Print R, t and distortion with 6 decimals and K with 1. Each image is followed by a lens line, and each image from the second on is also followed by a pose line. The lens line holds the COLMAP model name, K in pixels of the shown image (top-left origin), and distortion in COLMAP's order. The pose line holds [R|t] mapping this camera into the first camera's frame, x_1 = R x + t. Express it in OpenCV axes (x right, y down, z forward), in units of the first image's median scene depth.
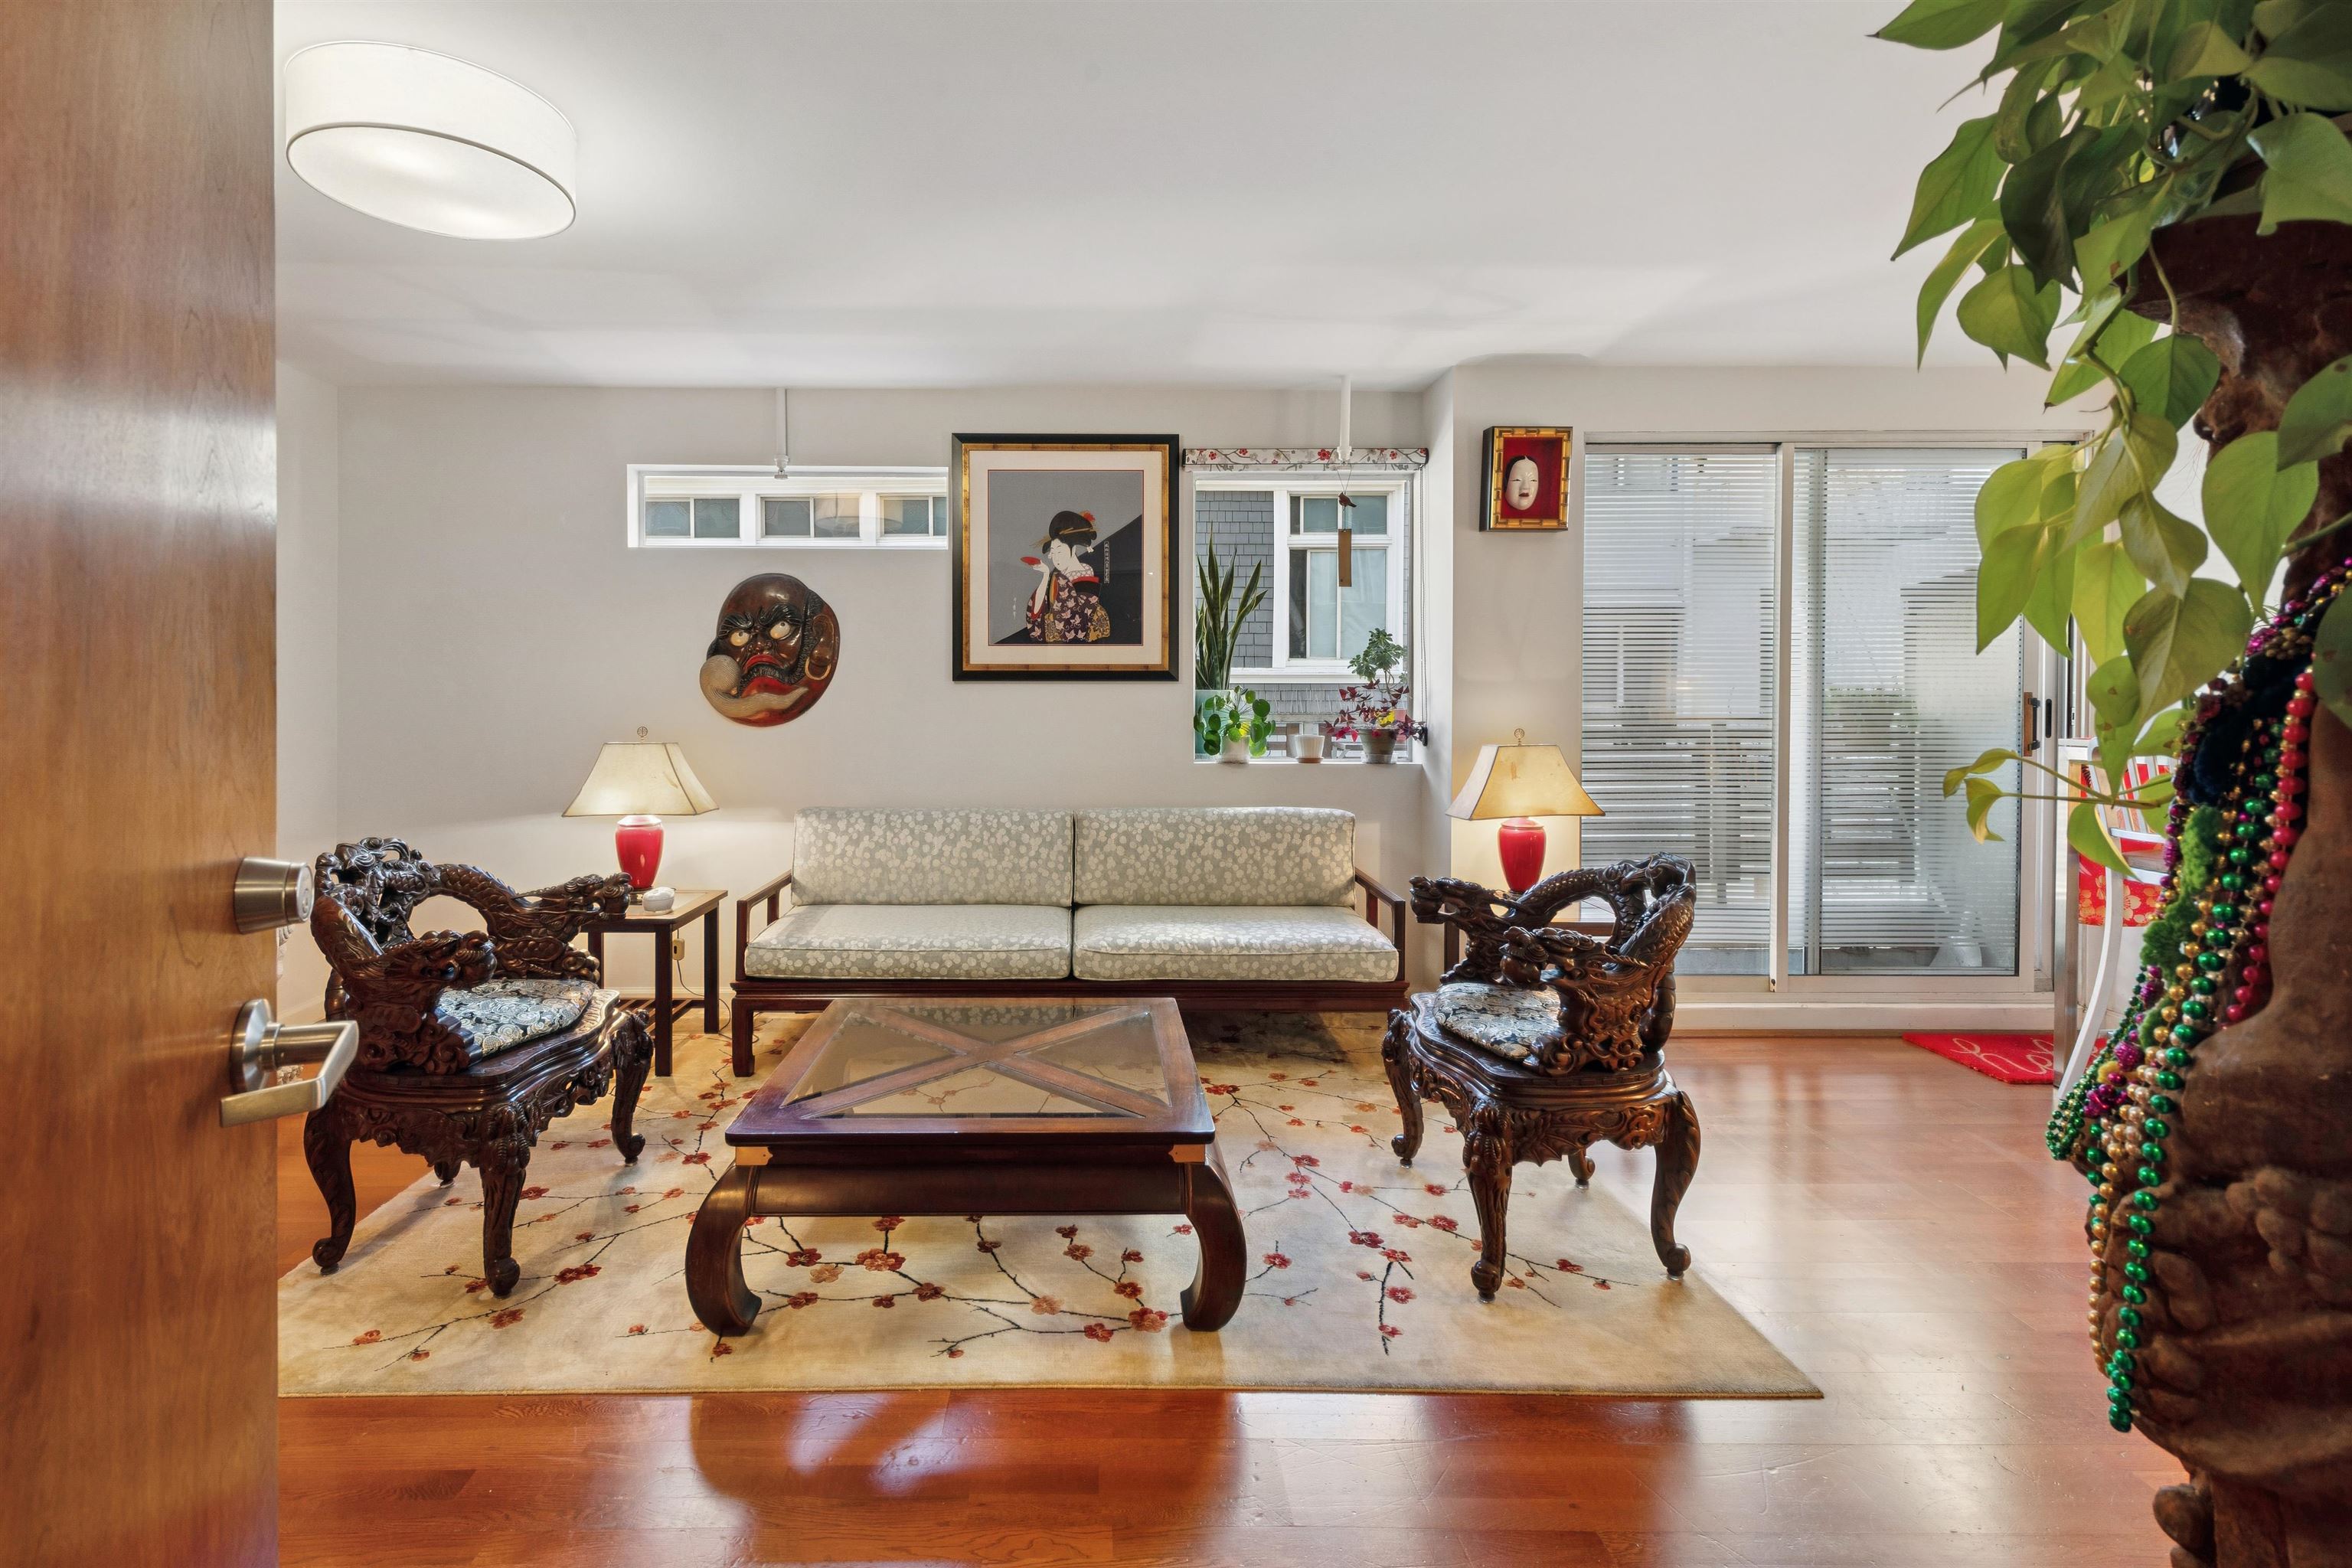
lens RADIAL K [[1097.6, 0, 1101.3], [0, 1097.6, 716.3], [0, 0, 1]] dist [0.013283, -0.003127]
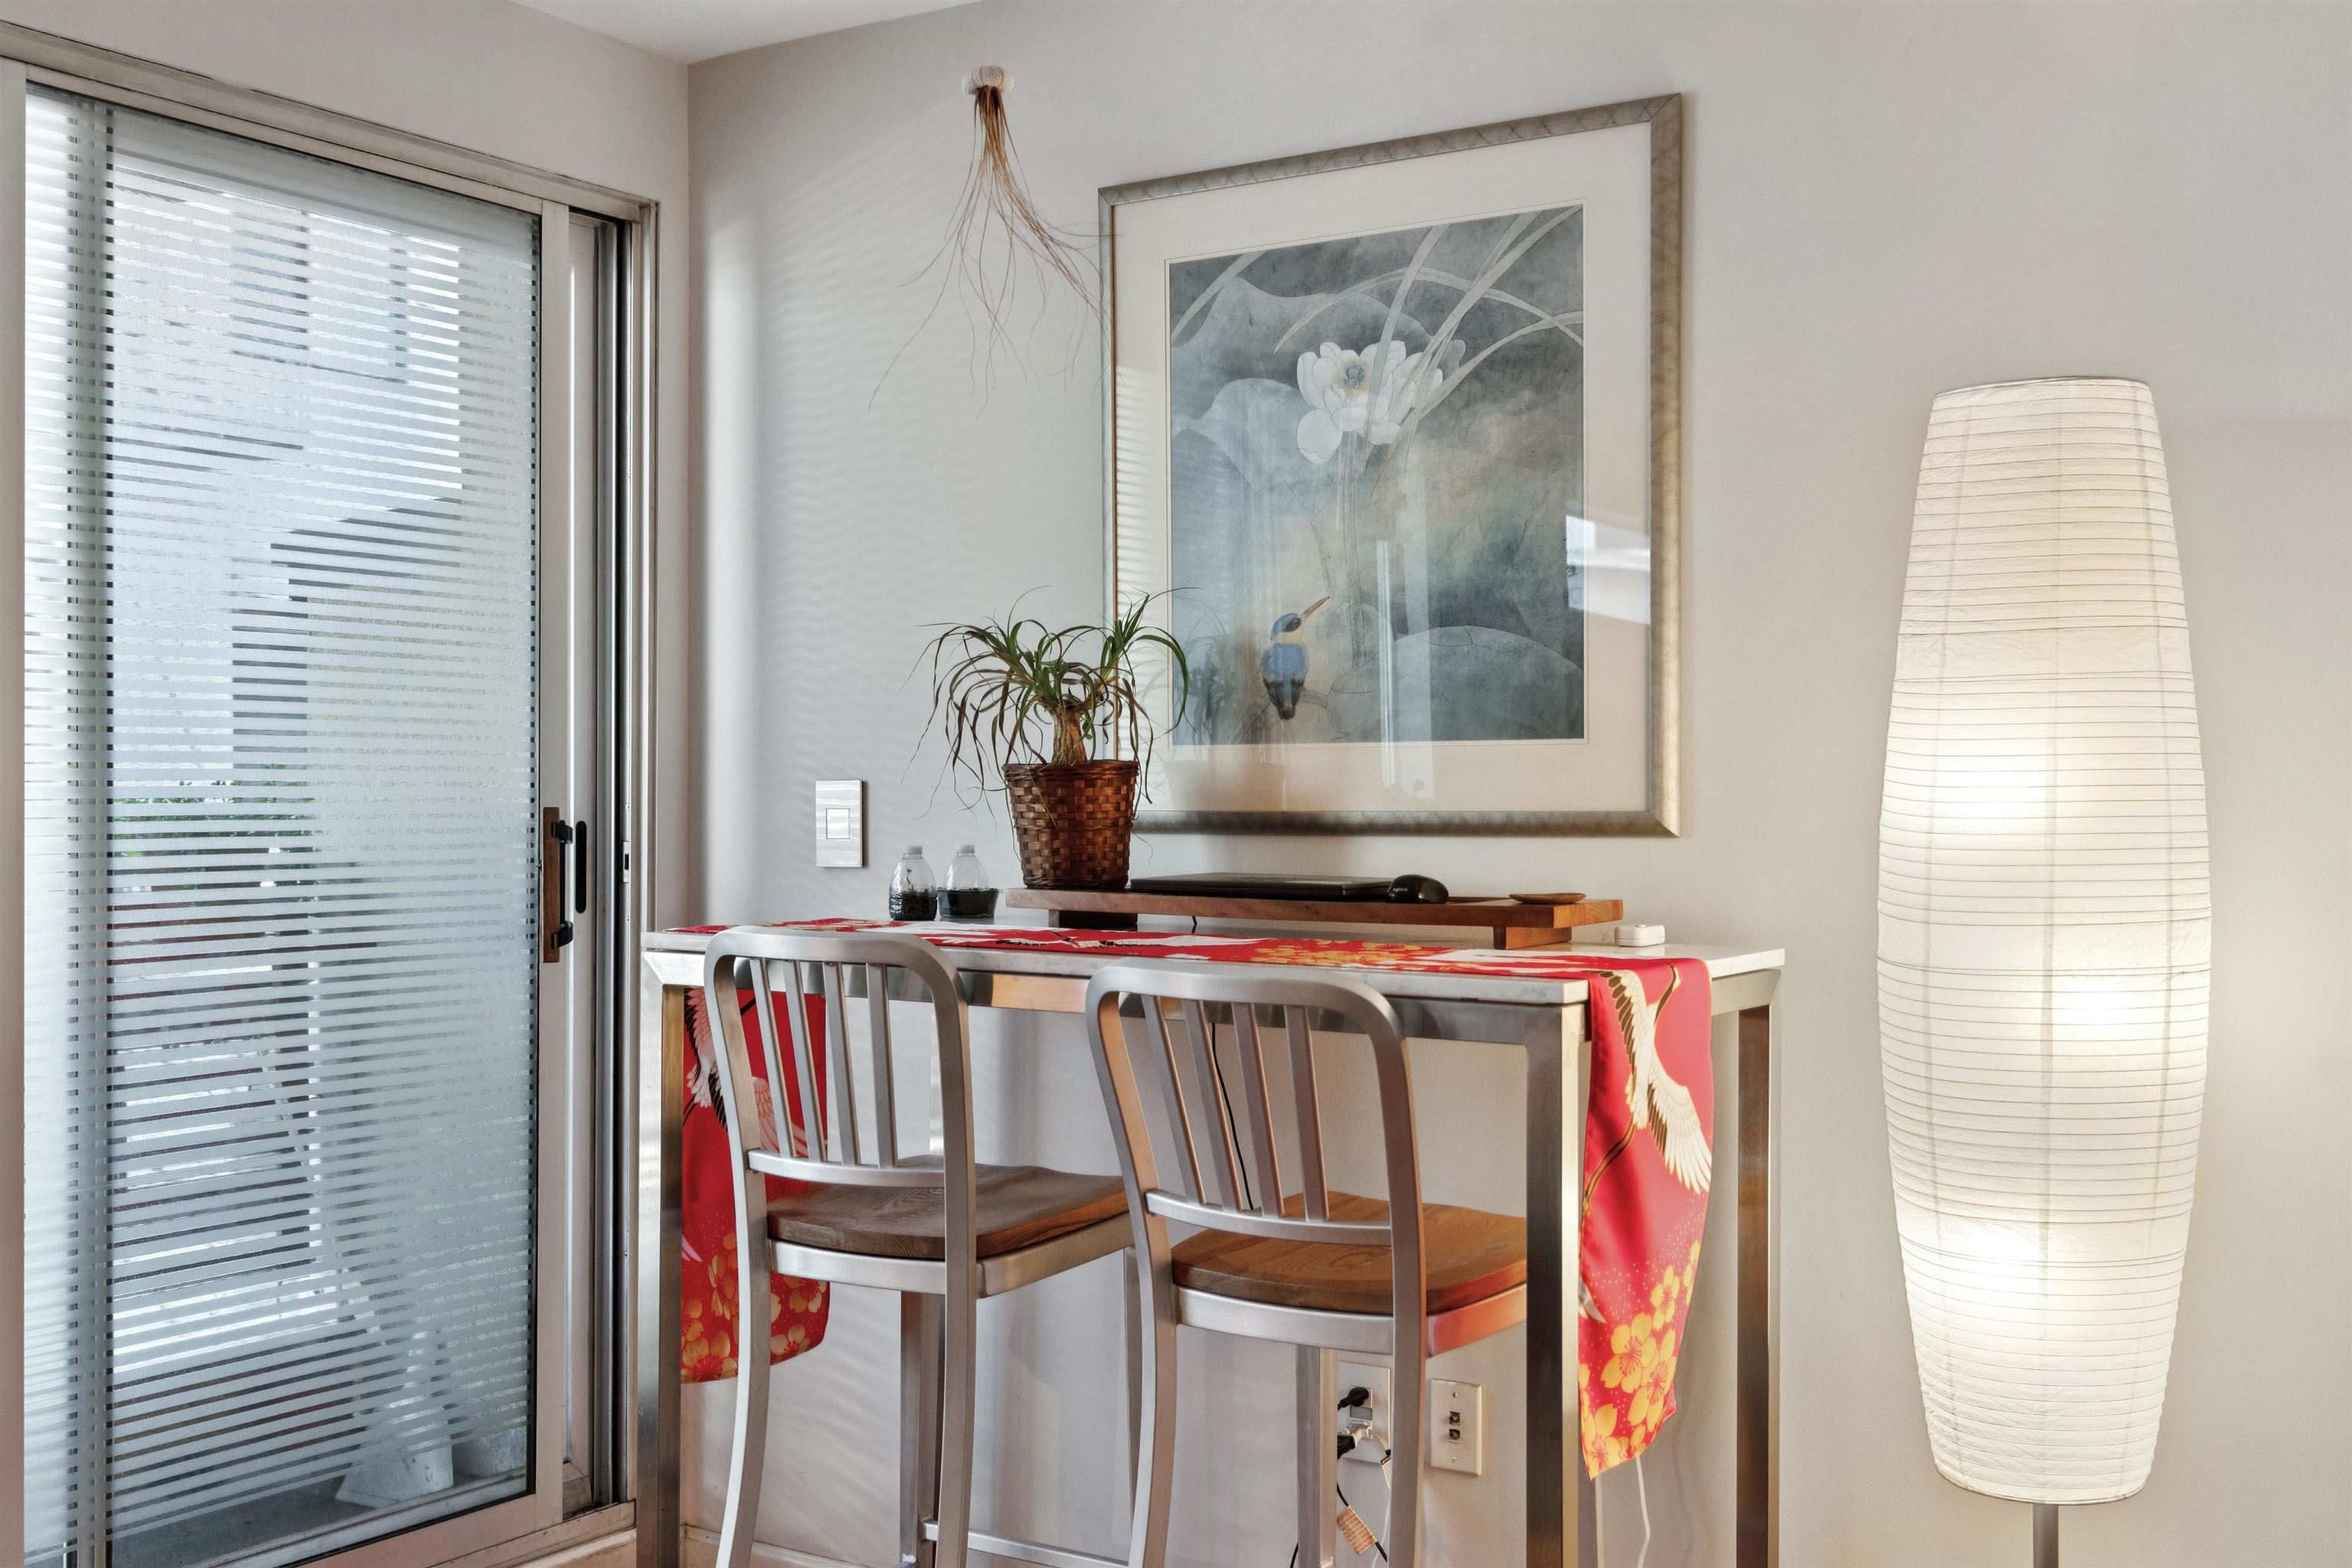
lens RADIAL K [[2482.4, 0, 1112.8], [0, 2482.4, 829.6], [0, 0, 1]] dist [0.001811, 0.000000]
pose [[0.560888, -0.012578, 0.827796, 0.185289], [0.005986, 0.999920, 0.011137, -0.021784], [-0.827870, -0.001291, 0.560918, 0.301916]]
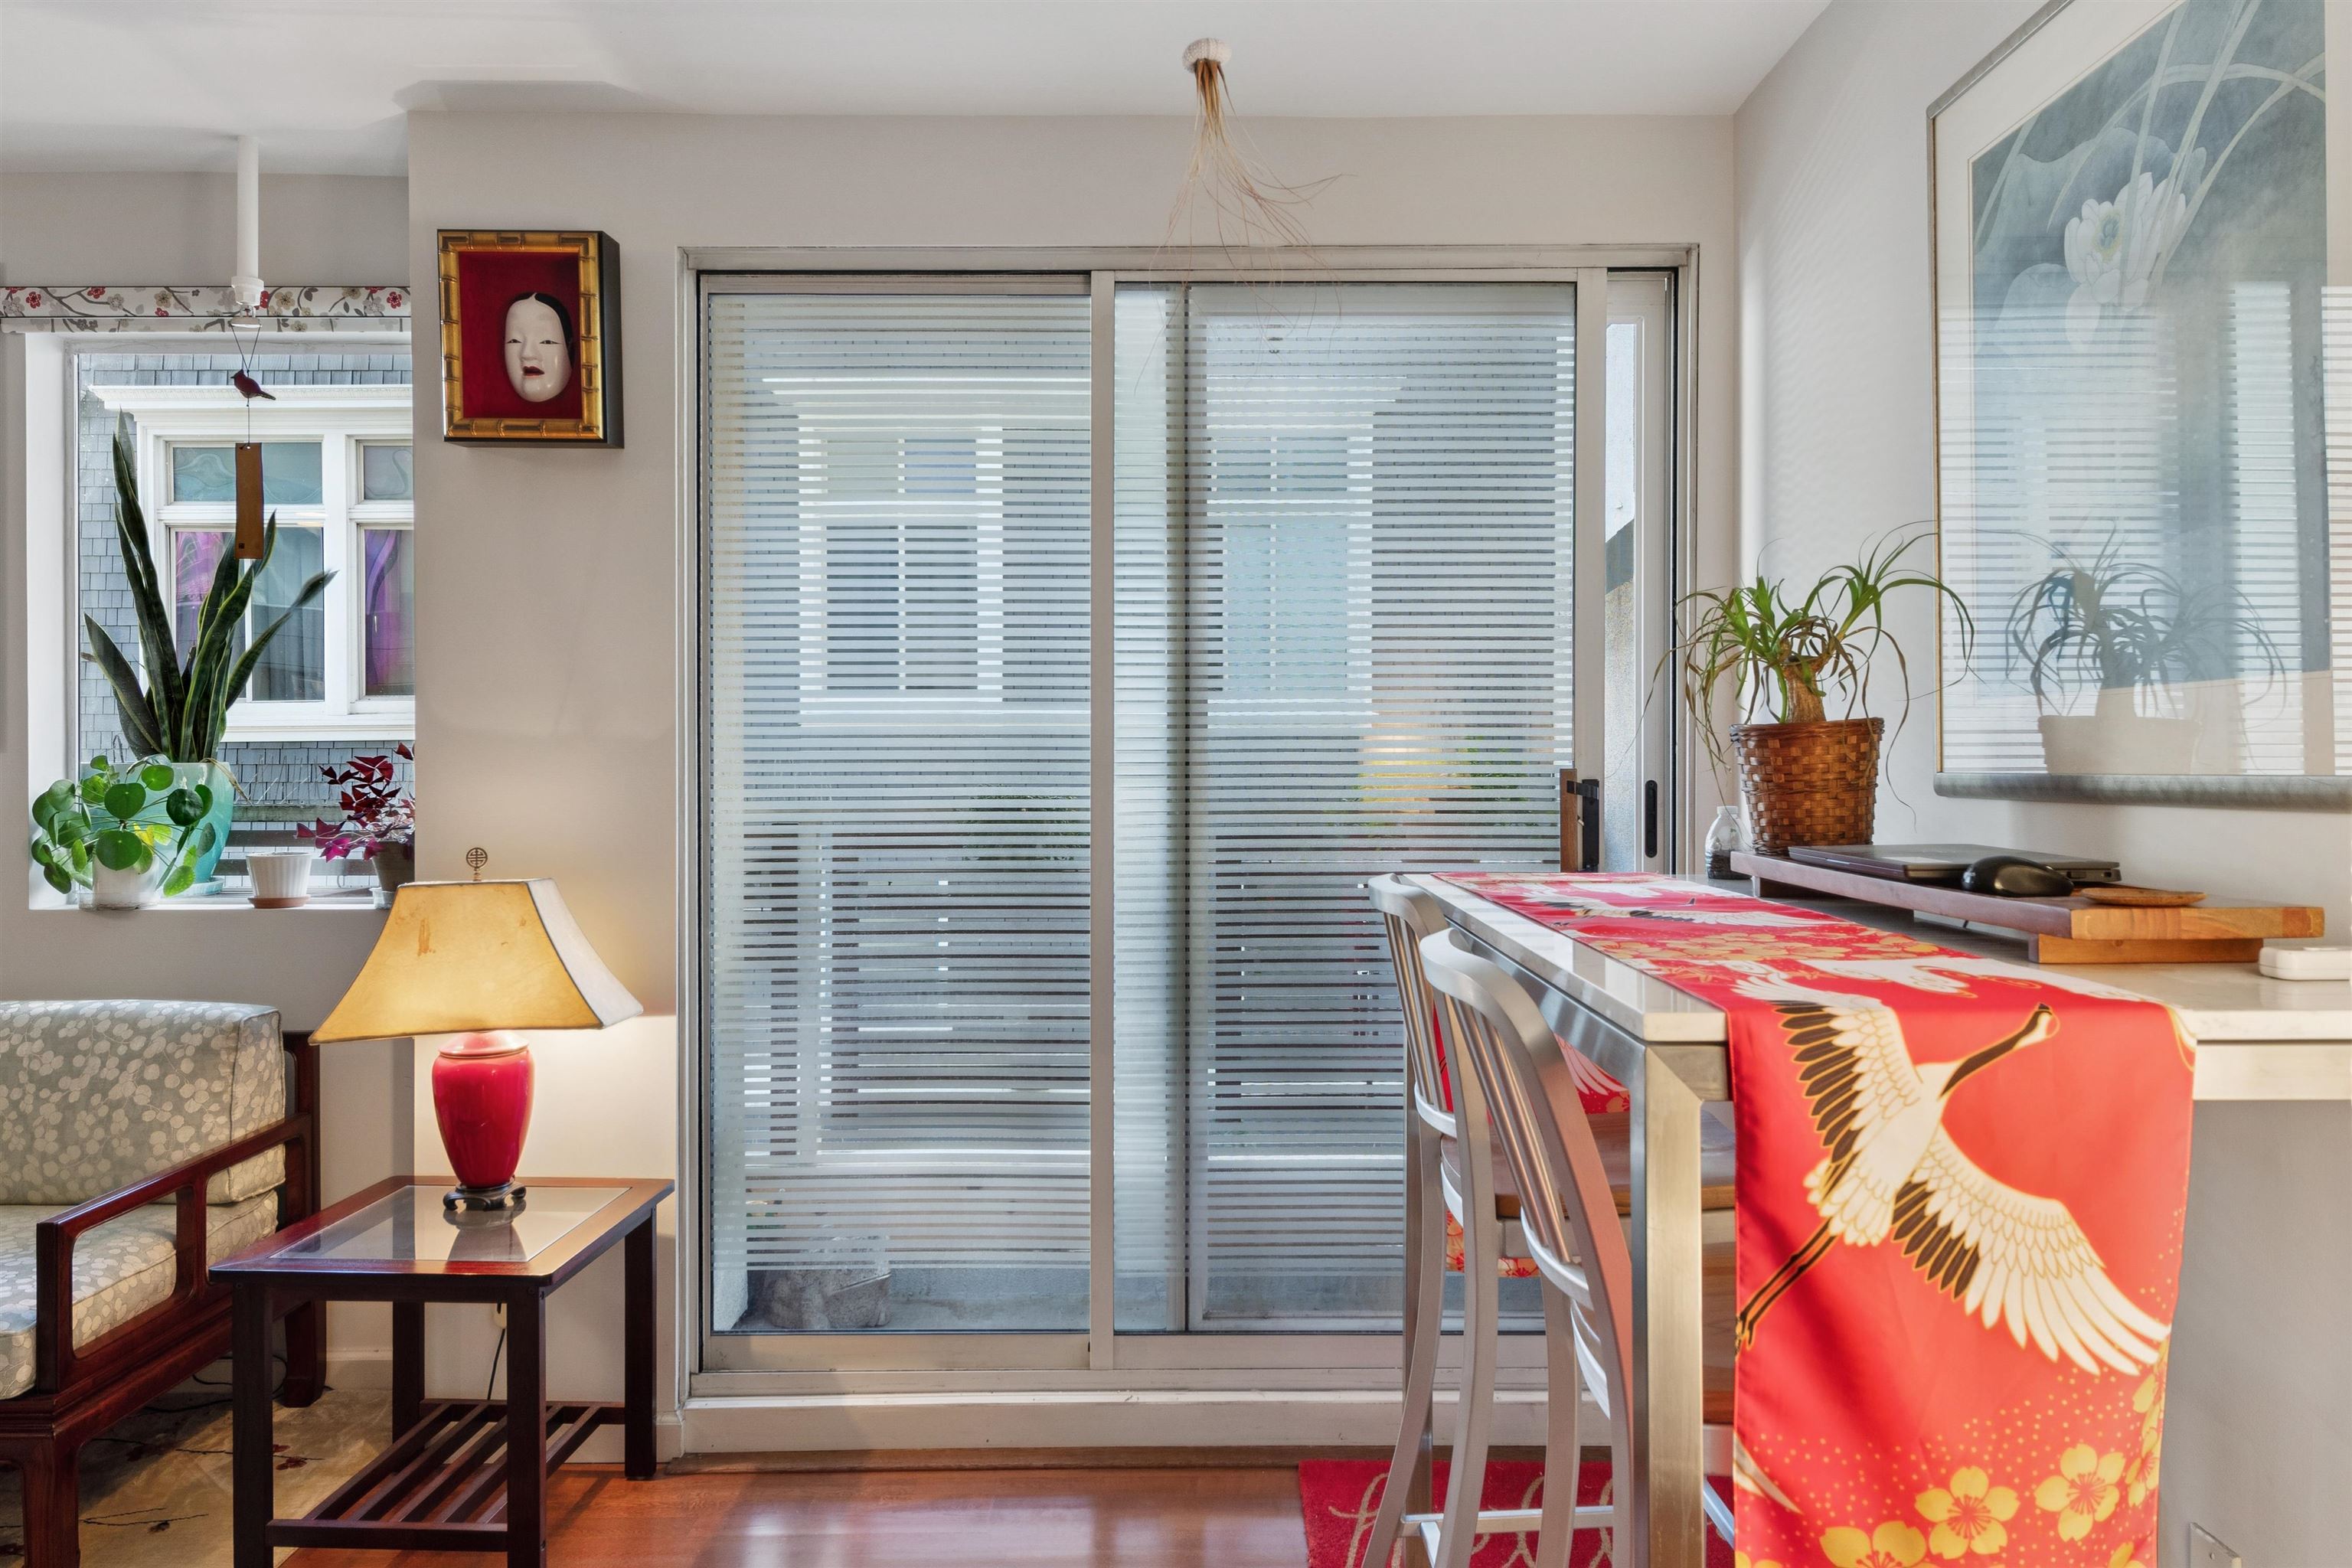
lens RADIAL K [[1615.8, 0, 1183.2], [0, 1615.8, 766.2], [0, 0, 1]] dist [0.022144, -0.015489]
pose [[0.999994, -0.002128, -0.002625, 0.654627], [0.002113, 0.999981, -0.005736, -0.018812], [0.002637, 0.005730, 0.999980, 0.266033]]
